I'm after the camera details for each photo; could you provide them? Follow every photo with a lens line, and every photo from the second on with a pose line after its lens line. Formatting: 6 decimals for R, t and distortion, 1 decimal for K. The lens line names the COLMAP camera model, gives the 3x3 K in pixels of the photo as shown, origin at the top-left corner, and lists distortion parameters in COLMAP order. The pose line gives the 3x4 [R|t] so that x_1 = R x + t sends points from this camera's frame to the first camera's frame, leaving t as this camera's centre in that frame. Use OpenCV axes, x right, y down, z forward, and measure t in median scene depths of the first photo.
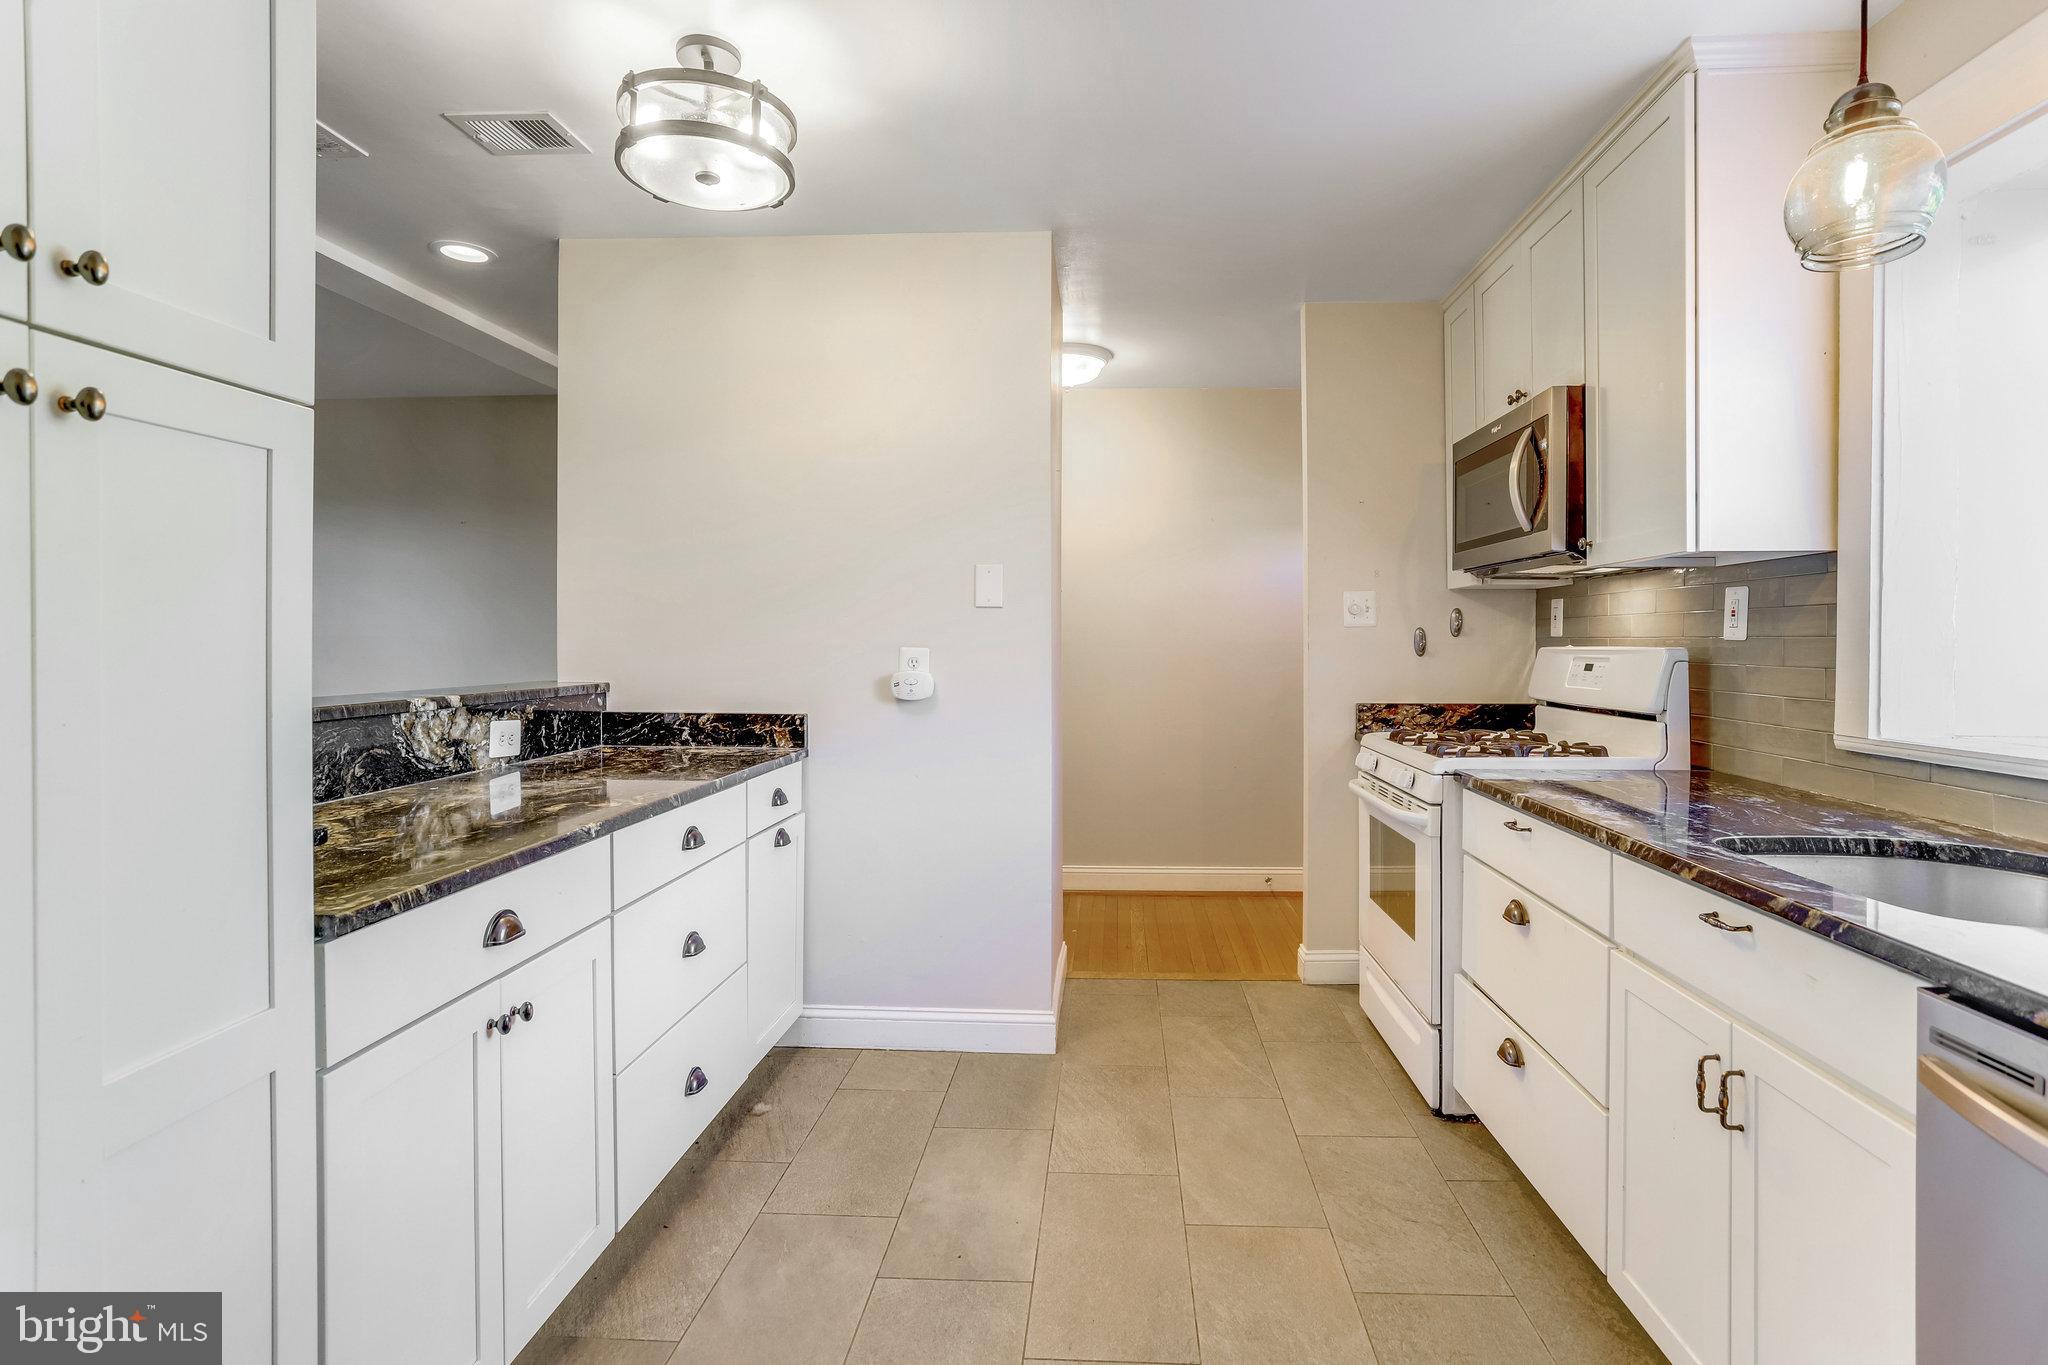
lens RADIAL K [[1021.5, 0, 1030.8], [0, 1021.5, 641.3], [0, 0, 1]] dist [-0.062581, 0.036367]
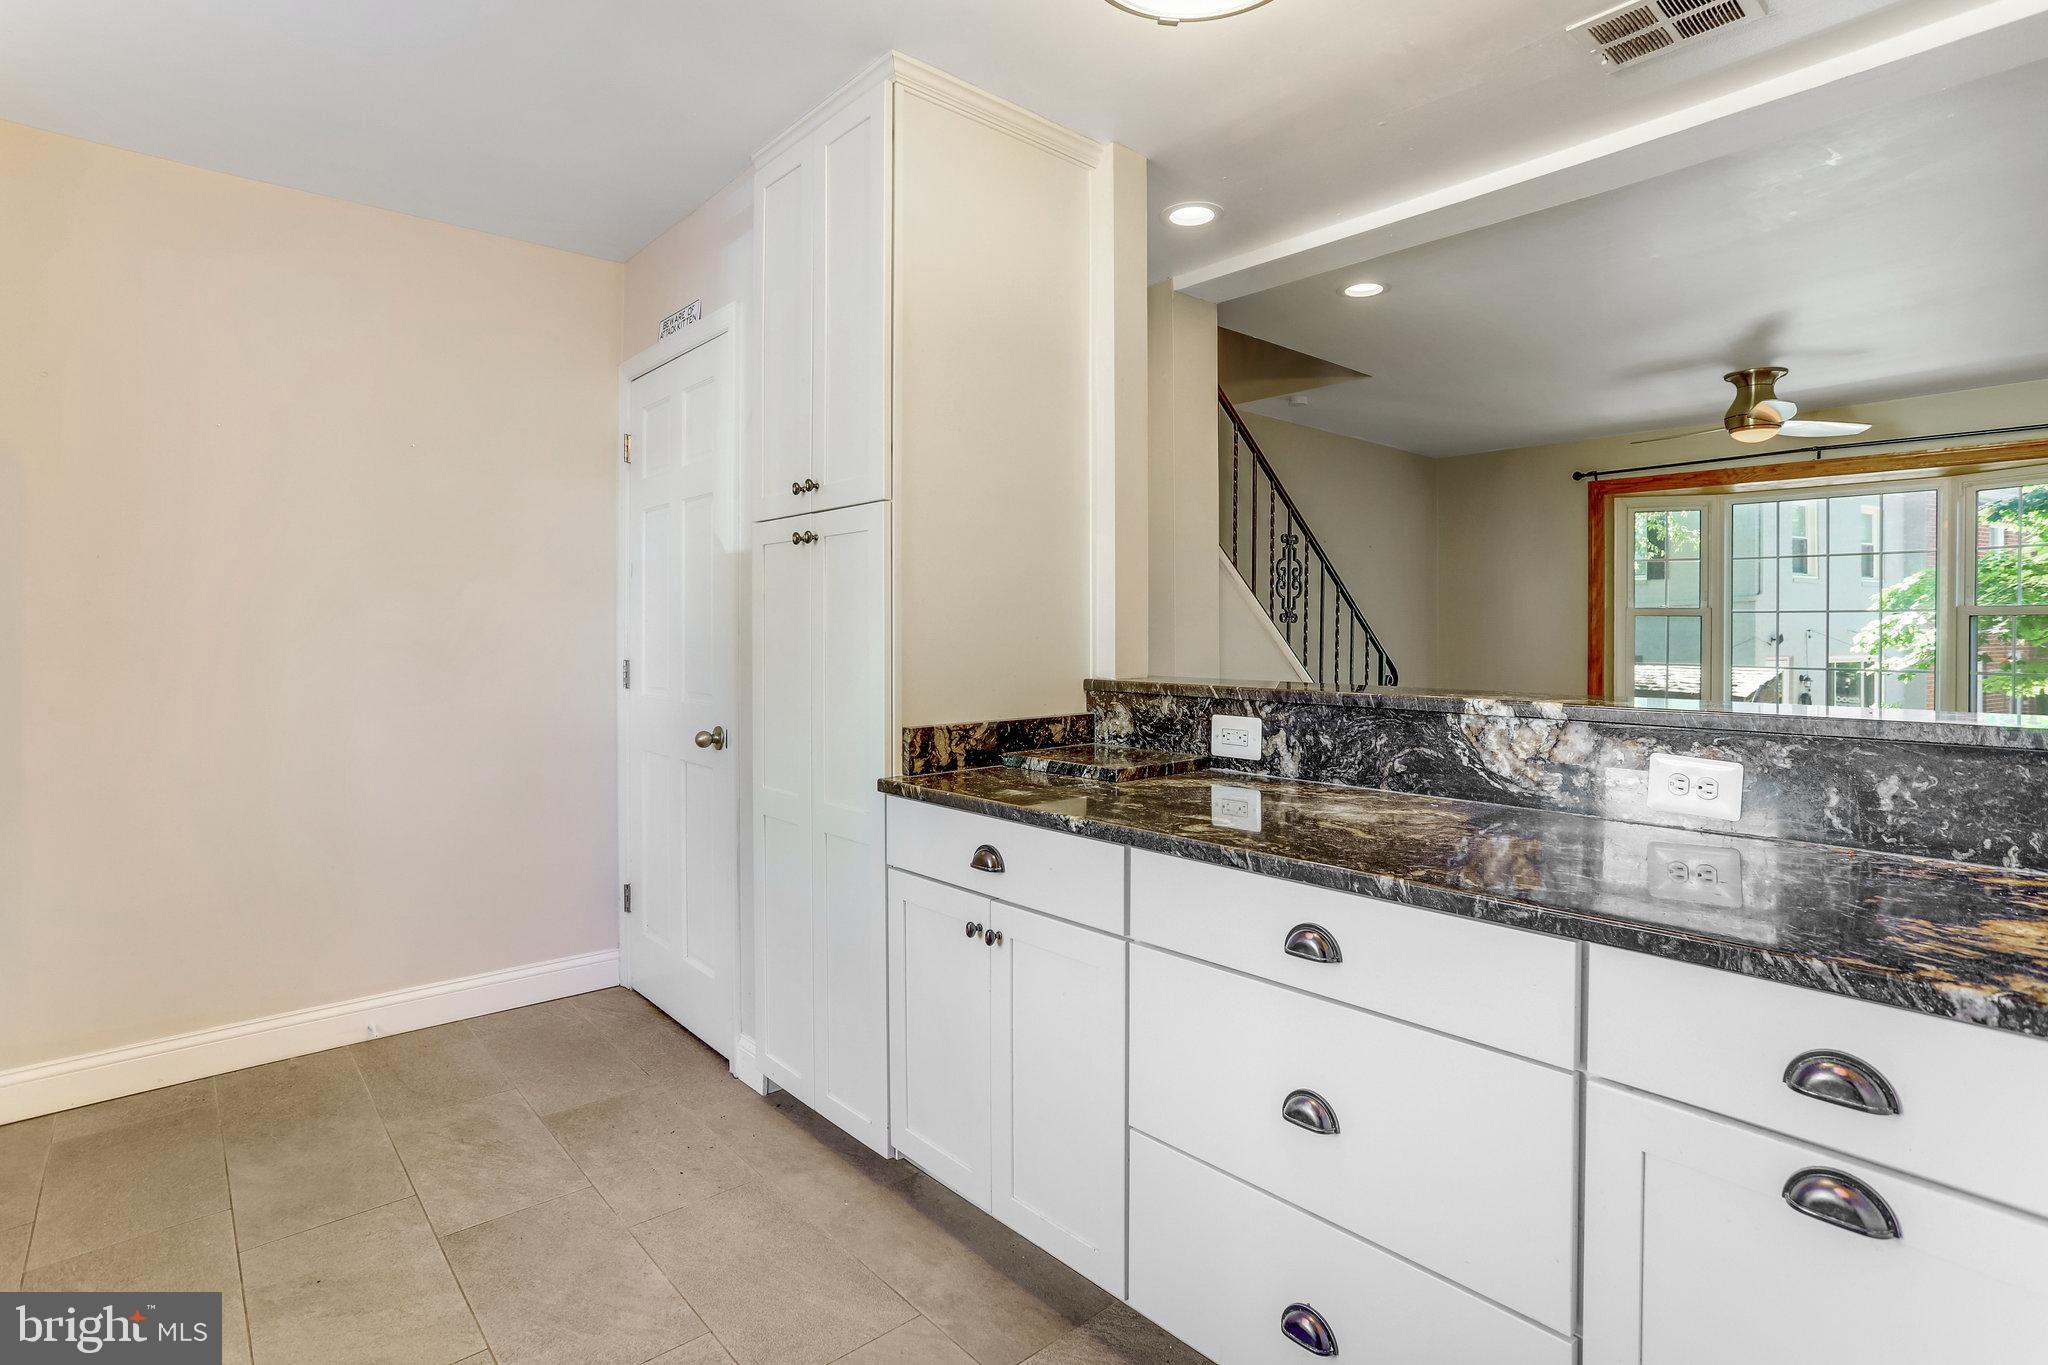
lens RADIAL K [[1021.5, 0, 1030.8], [0, 1021.5, 641.3], [0, 0, 1]] dist [-0.062581, 0.036367]
pose [[-0.691867, 0.010285, -0.721952, 0.217819], [0.000161, 0.999901, 0.014090, -0.001208], [0.722025, 0.009632, -0.691800, 1.209258]]
